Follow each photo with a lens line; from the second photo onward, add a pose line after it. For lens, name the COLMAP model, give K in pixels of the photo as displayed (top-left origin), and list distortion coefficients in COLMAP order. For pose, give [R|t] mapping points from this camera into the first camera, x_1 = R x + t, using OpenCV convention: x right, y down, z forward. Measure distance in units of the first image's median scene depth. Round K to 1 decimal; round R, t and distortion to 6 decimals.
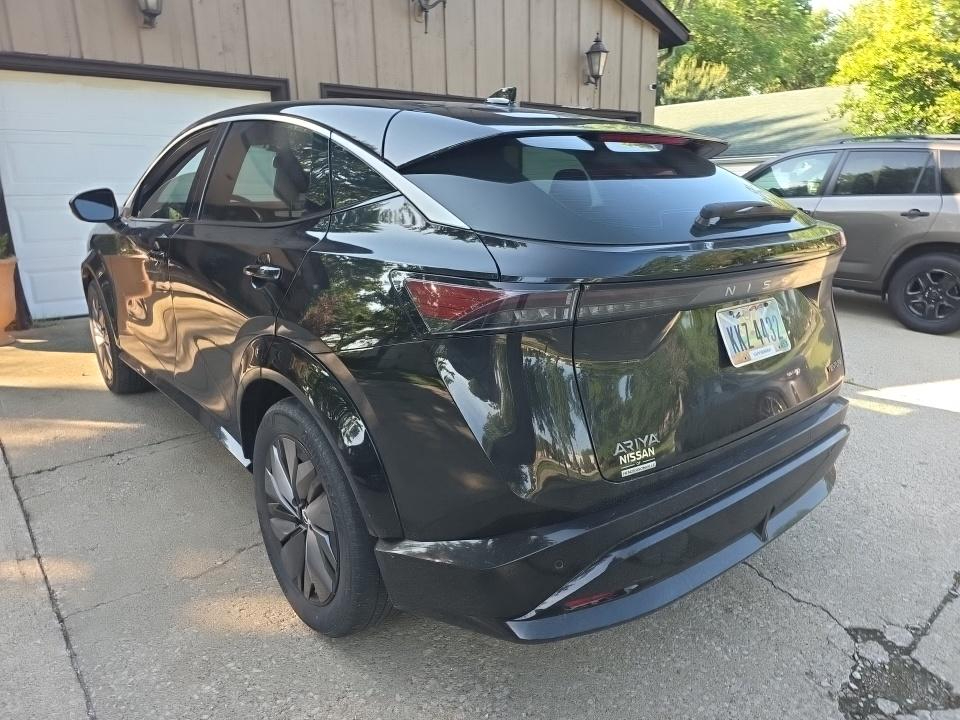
lens RADIAL K [[629.7, 0, 482.9], [0, 629.7, 359.0], [0, 0, 1]] dist [-0.006993, -0.001363]
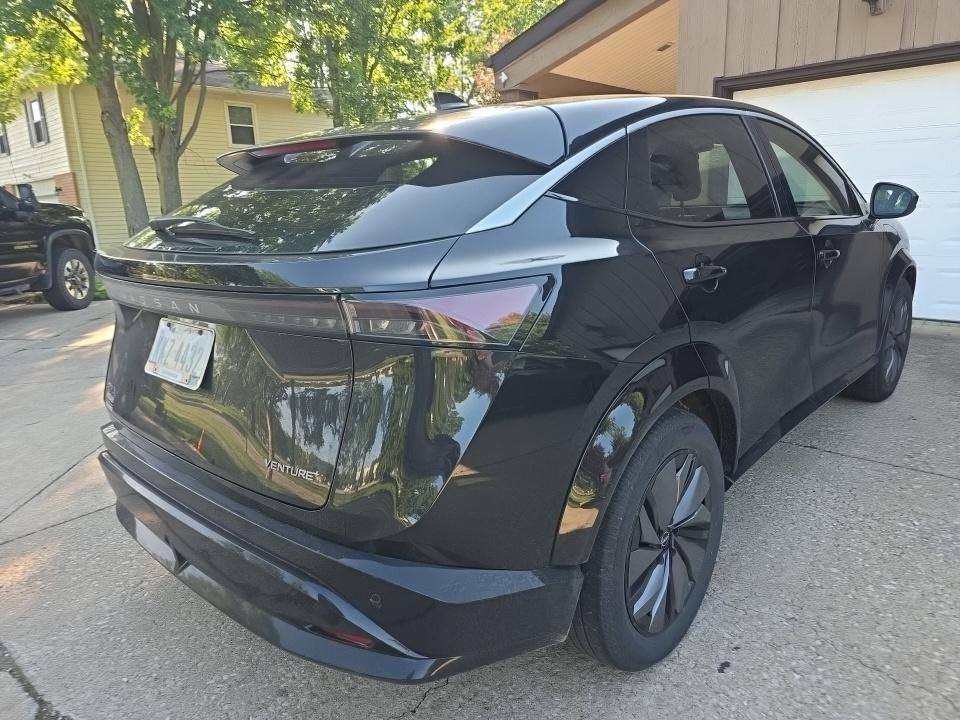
lens RADIAL K [[629.7, 0, 483.5], [0, 629.7, 360.0], [0, 0, 1]] dist [-0.006993, -0.001363]
pose [[0.167770, 0.243650, -0.955242, 1.373341], [-0.232716, 0.951379, 0.201793, -0.321856], [0.957965, 0.188446, 0.216314, 1.189997]]
